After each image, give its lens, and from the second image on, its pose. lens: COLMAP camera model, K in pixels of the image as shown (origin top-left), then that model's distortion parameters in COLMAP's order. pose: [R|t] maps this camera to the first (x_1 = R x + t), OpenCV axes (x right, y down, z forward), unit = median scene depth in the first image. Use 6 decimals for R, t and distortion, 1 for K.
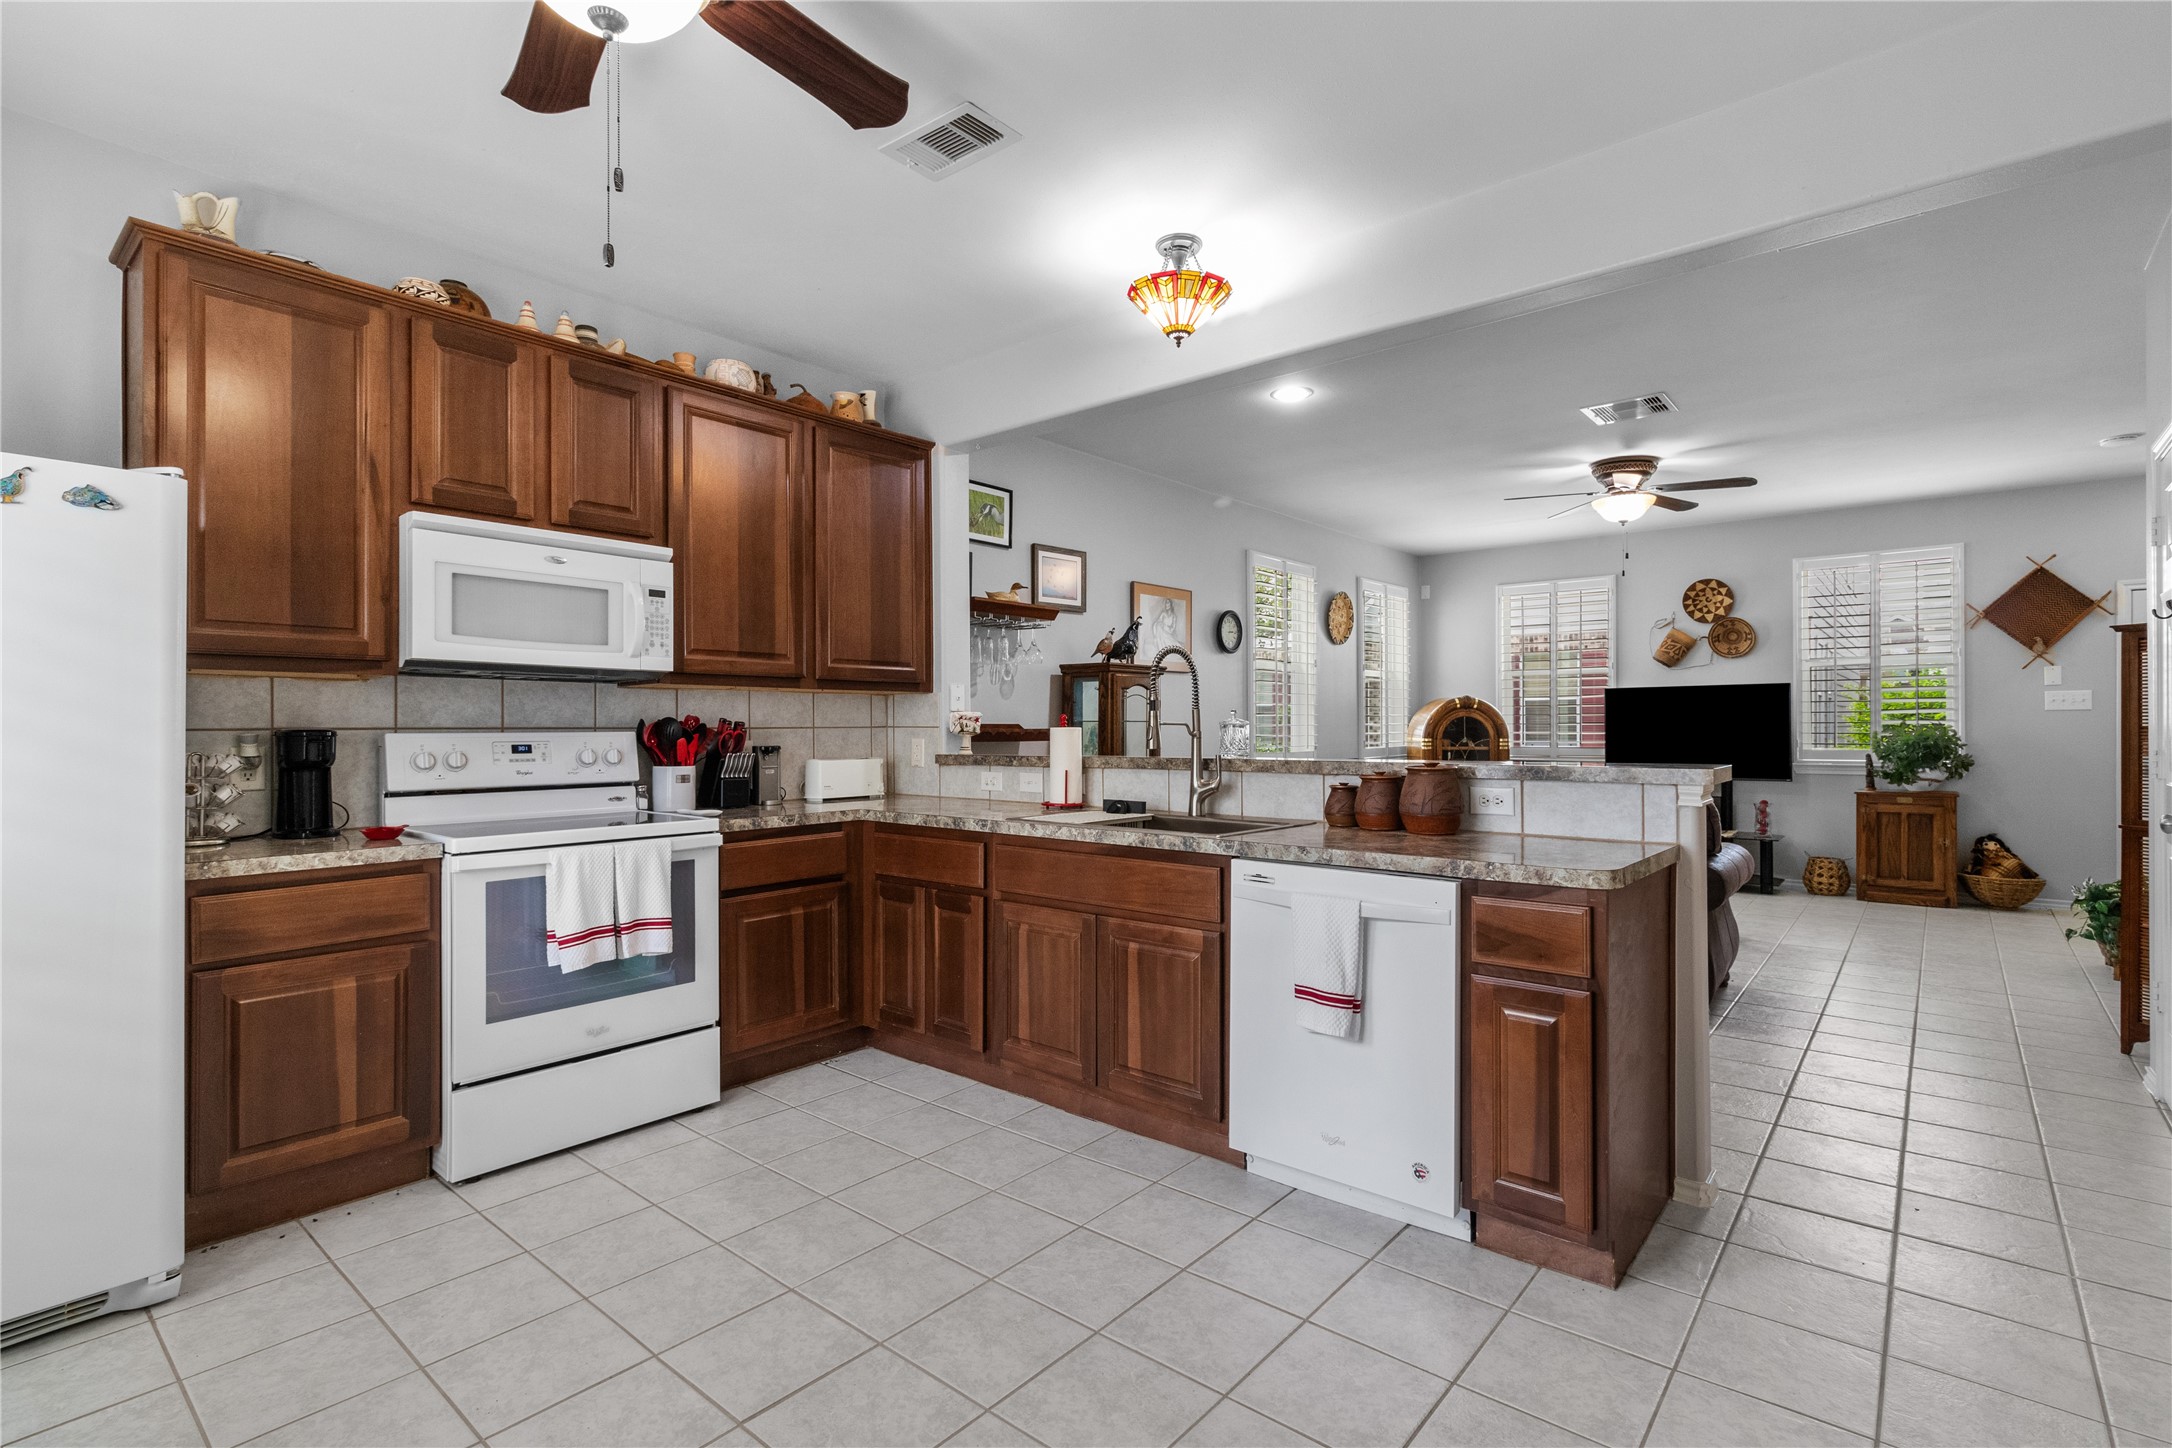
lens RADIAL K [[1006.7, 0, 1091.4], [0, 1006.7, 718.4], [0, 0, 1]] dist [-0.000097, -0.000170]
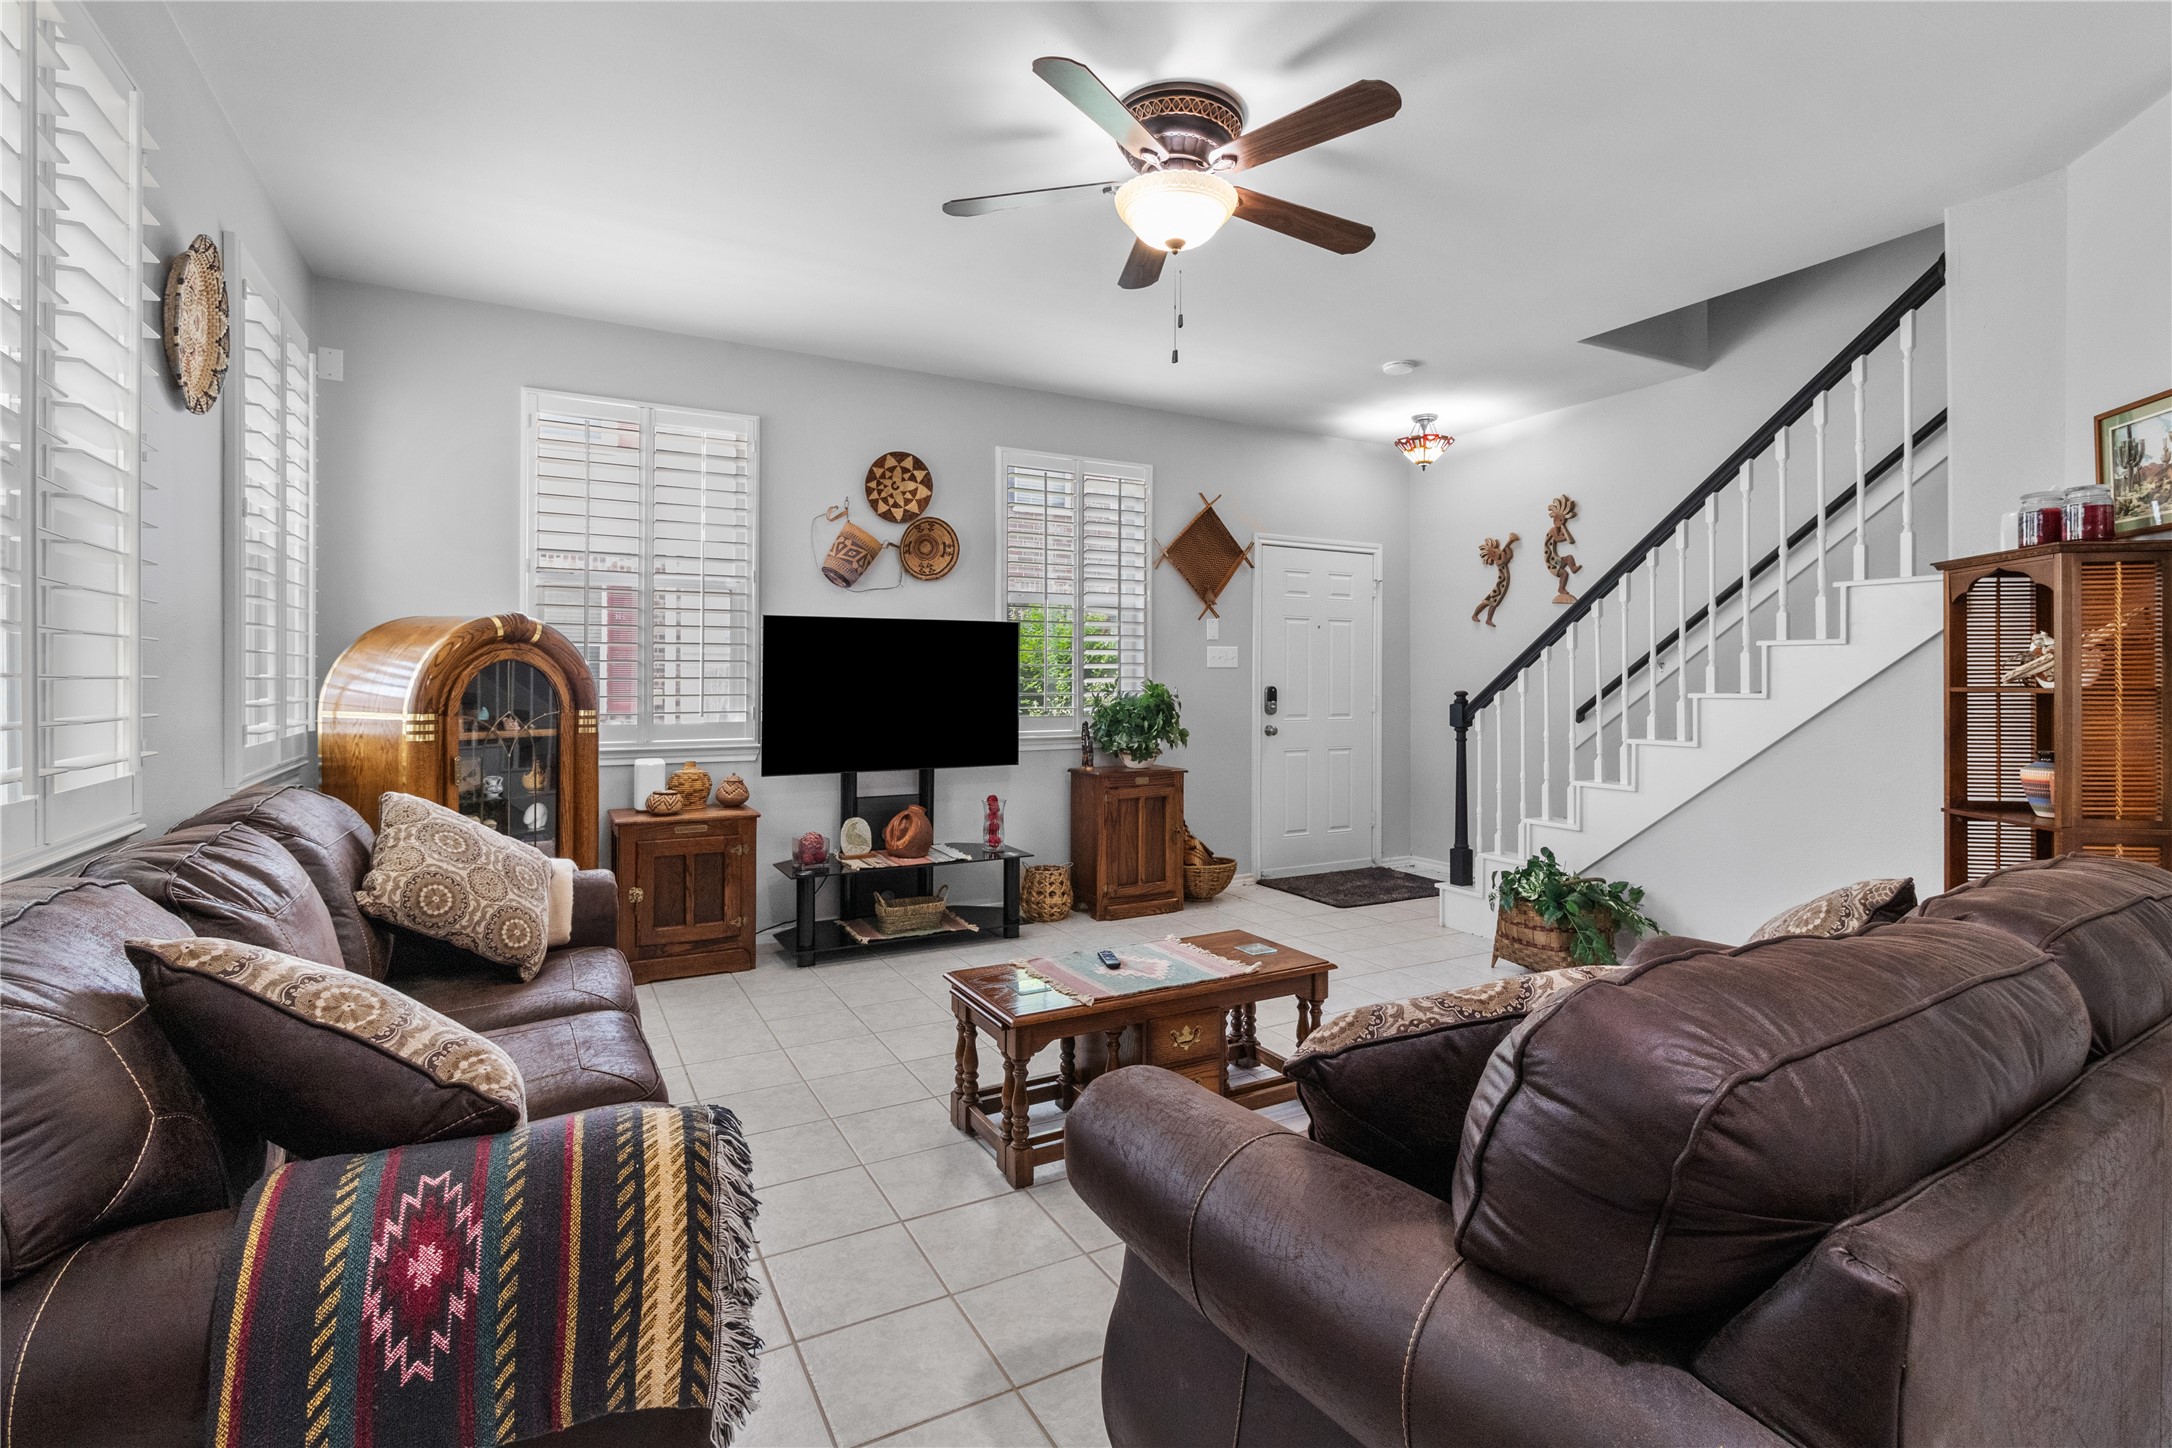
lens RADIAL K [[1006.7, 0, 1091.4], [0, 1006.7, 680.2], [0, 0, 1]] dist [-0.000097, -0.000170]
pose [[0.355833, 0.004883, 0.934537, 0.129237], [-0.010949, 0.999940, -0.001056, 0.009400], [-0.934486, -0.009856, 0.355865, 1.371852]]
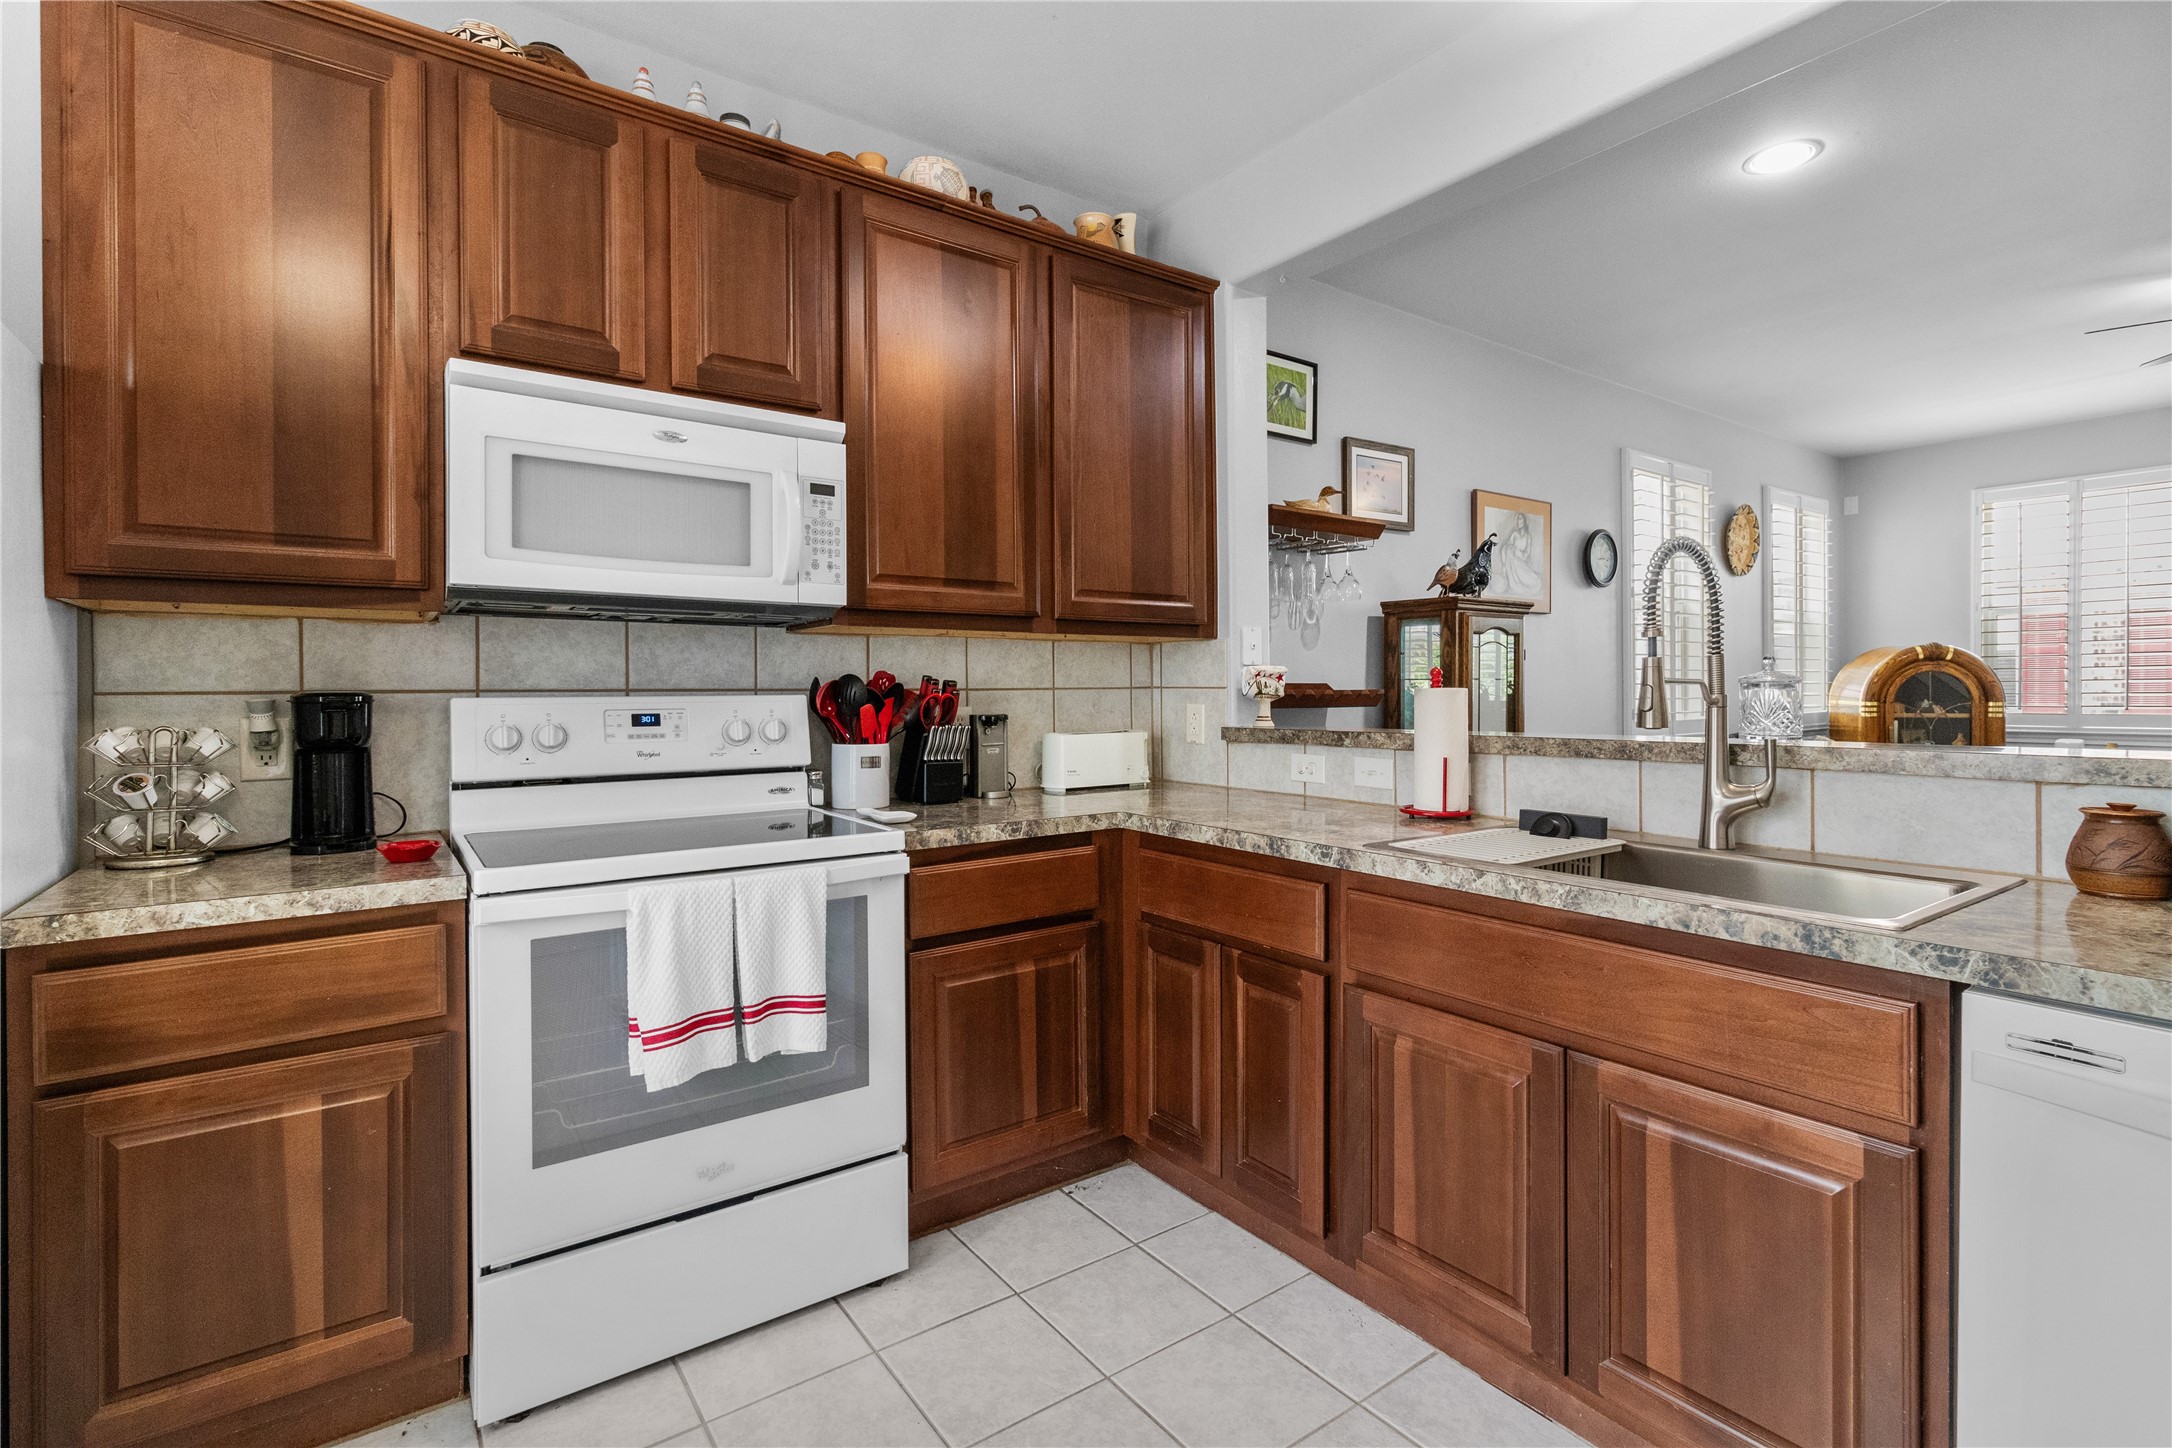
lens RADIAL K [[1006.7, 0, 1110.2], [0, 1006.7, 692.8], [0, 0, 1]] dist [-0.000097, -0.000170]
pose [[0.974126, -0.000597, -0.226006, -0.087299], [0.003786, 0.999899, 0.013677, 0.003002], [0.225975, -0.014178, 0.974030, 0.364420]]
